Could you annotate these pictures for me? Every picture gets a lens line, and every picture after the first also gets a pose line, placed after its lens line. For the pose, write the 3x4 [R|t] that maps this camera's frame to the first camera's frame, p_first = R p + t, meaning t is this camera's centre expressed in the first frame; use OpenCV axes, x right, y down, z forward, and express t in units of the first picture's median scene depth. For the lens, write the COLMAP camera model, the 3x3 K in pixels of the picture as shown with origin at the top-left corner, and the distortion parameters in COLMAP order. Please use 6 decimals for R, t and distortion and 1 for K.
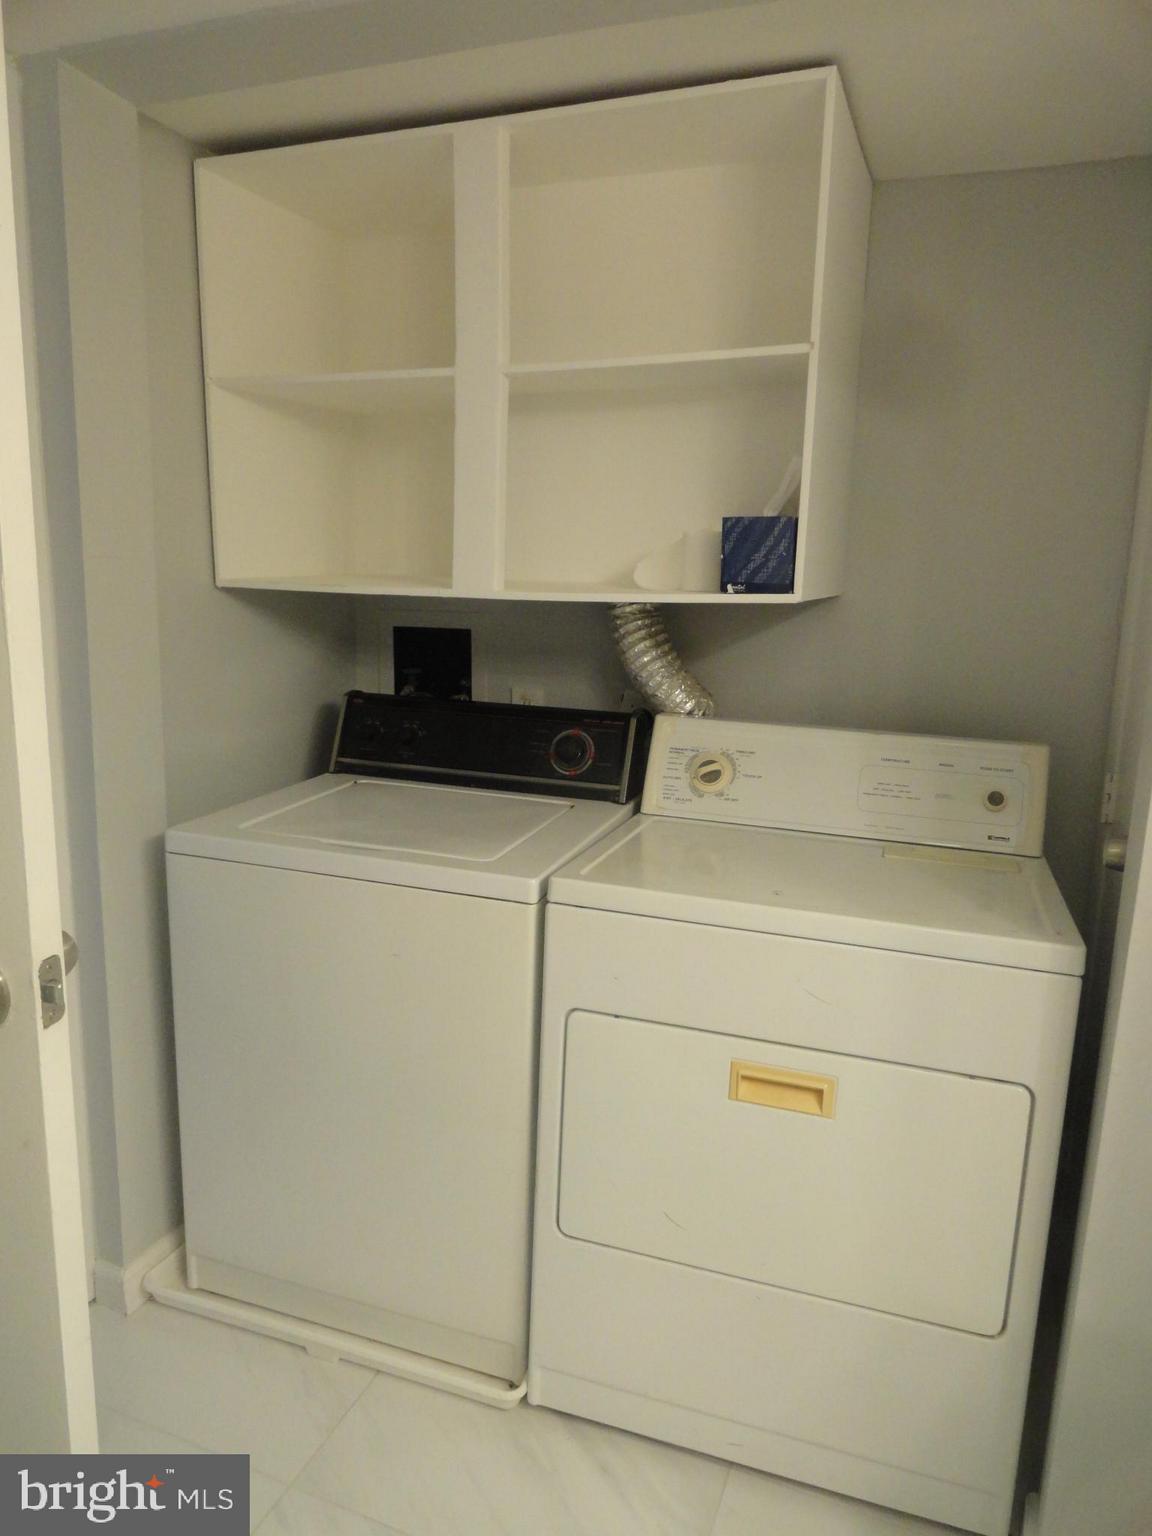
lens RADIAL K [[1061.2, 0, 582.3], [0, 1061.2, 768.2], [0, 0, 1]] dist [-0.003922, 0.003363]
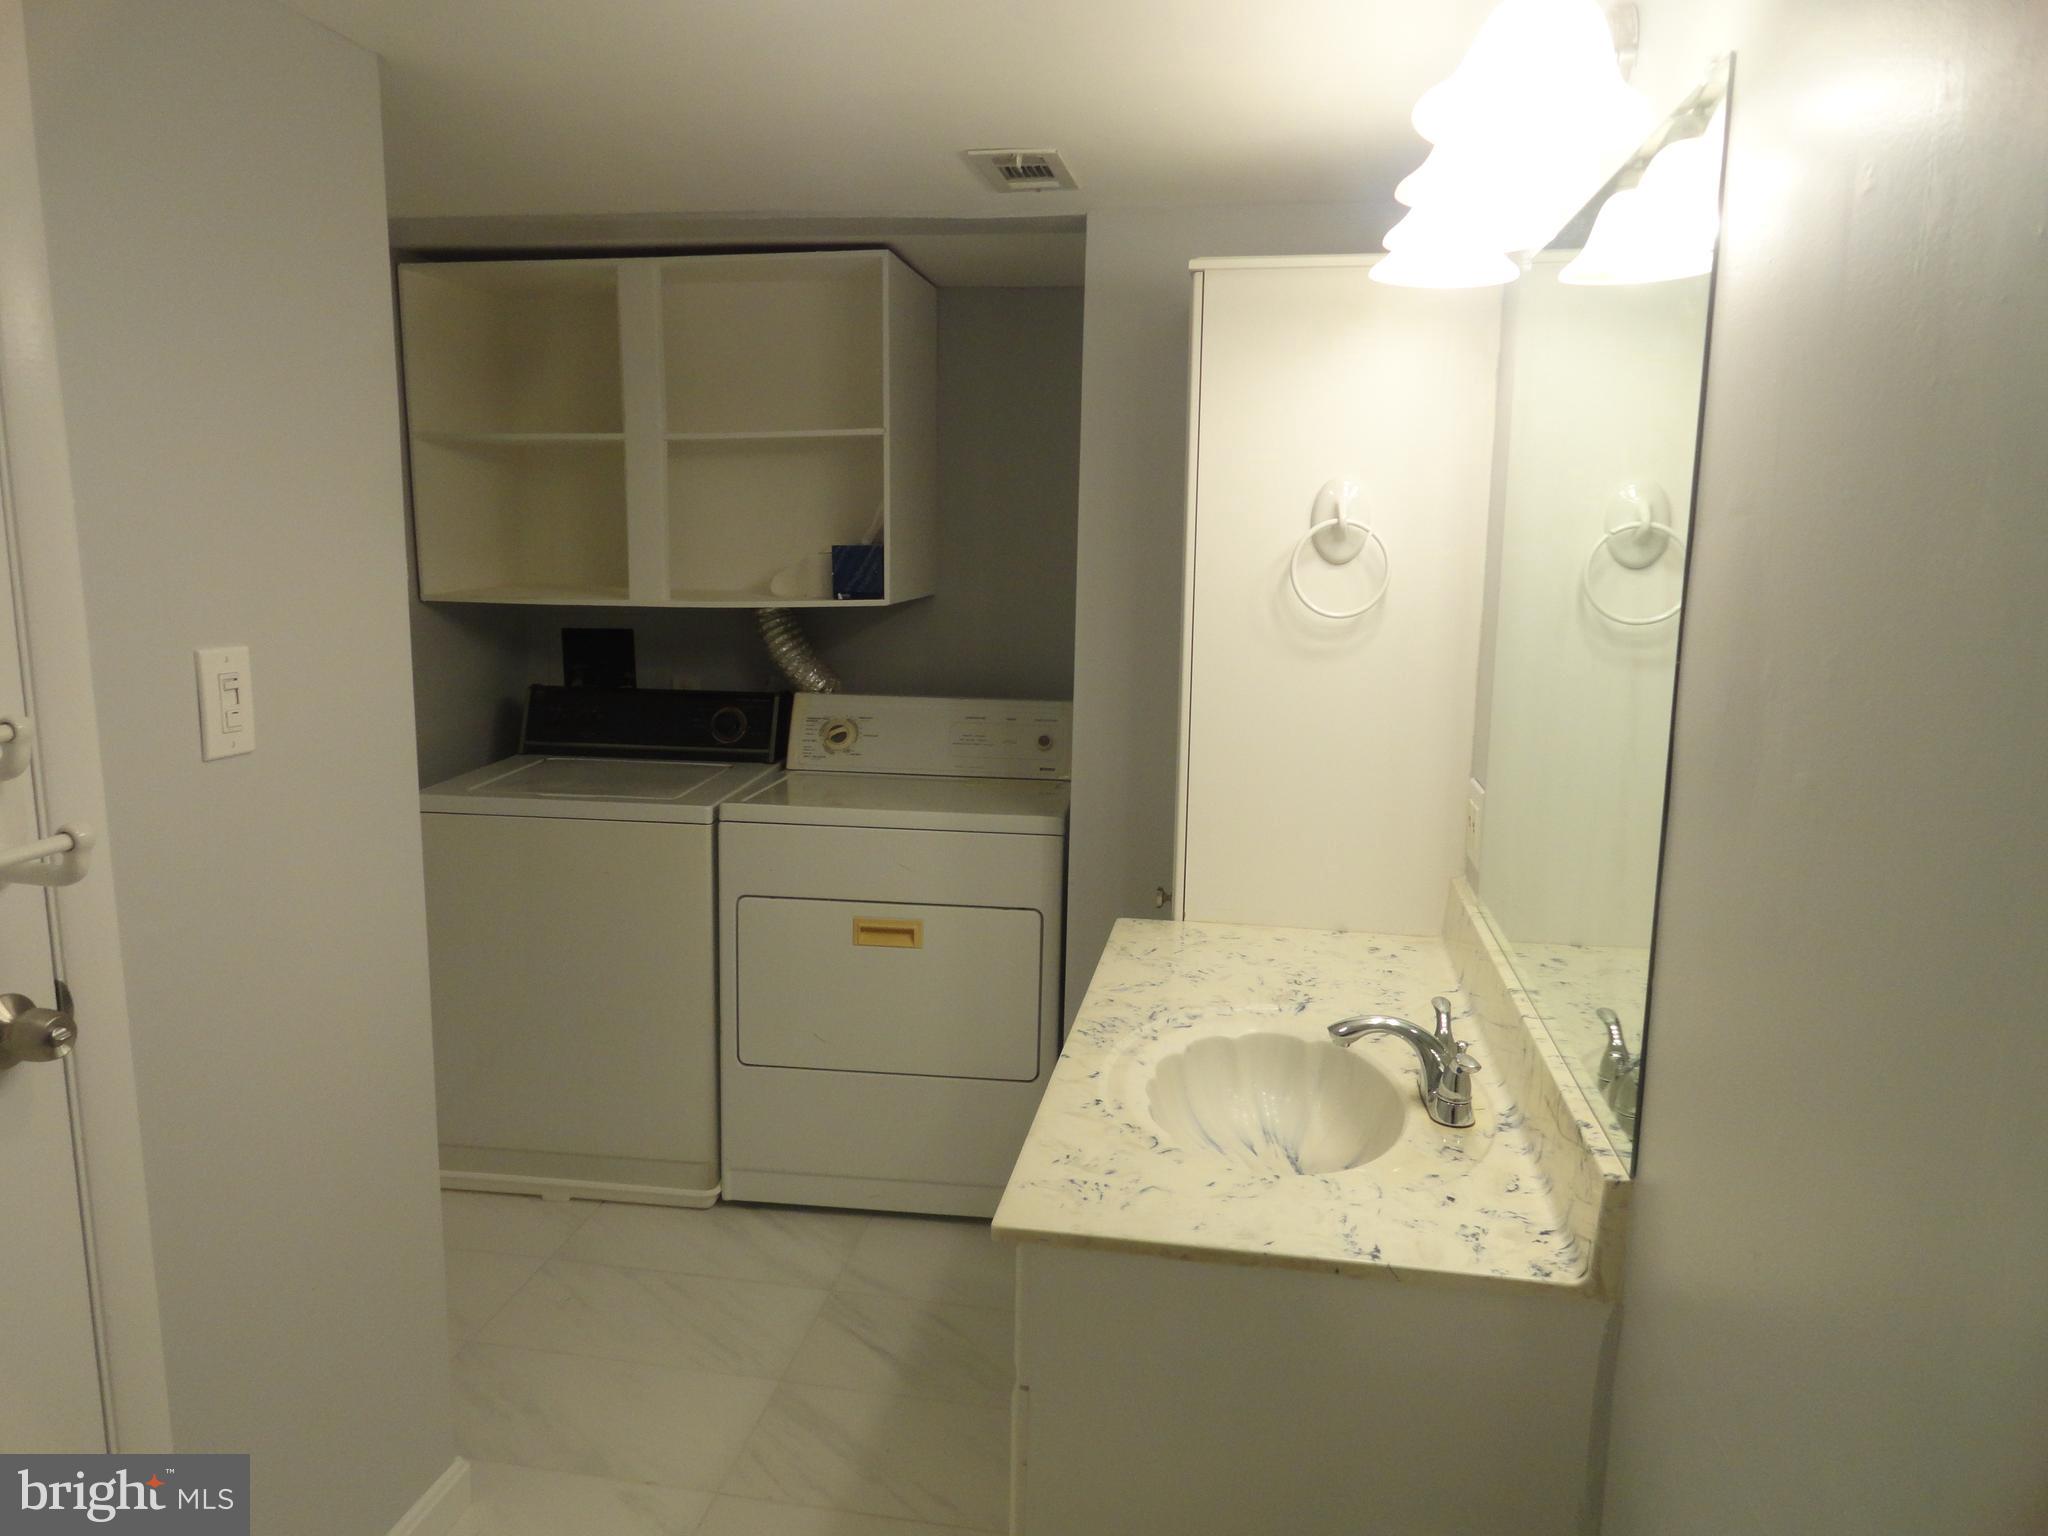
lens RADIAL K [[1401.6, 0, 1027.5], [0, 1401.6, 767.2], [0, 0, 1]] dist [-0.004535, 0.006099]
pose [[0.976485, -0.051430, 0.209362, -0.014950], [0.055281, 0.998392, -0.012581, 0.079492], [-0.208378, 0.023859, 0.977757, -0.734058]]
